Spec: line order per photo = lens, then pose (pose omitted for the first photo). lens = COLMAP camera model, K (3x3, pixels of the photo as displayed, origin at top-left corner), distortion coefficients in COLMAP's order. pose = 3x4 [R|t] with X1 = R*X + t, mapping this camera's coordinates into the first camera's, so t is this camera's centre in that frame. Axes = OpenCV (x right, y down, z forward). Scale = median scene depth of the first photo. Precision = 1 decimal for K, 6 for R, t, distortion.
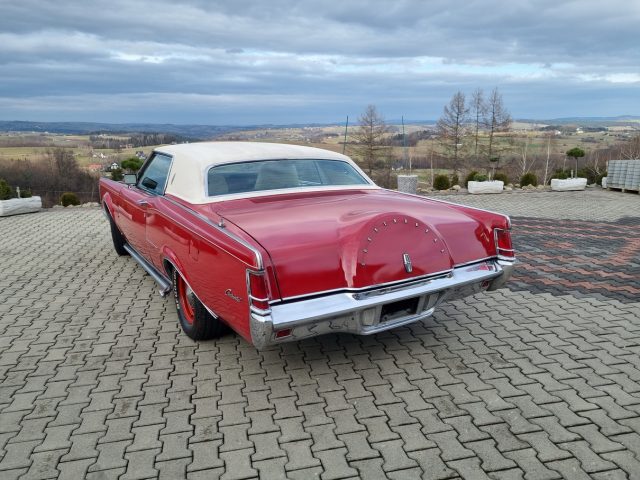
lens RADIAL K [[486.4, 0, 314.0], [0, 486.4, 240.8], [0, 0, 1]] dist [0.052758, -0.031013]
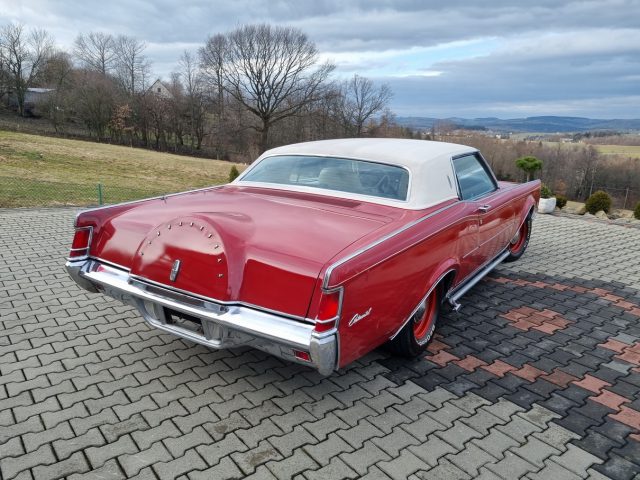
lens RADIAL K [[486.4, 0, 314.0], [0, 486.4, 240.8], [0, 0, 1]] dist [0.052758, -0.031013]
pose [[0.429981, 0.236495, -0.871313, 0.258580], [-0.233530, 0.961372, 0.145695, -0.047705], [0.872112, 0.140832, 0.468600, 0.190107]]
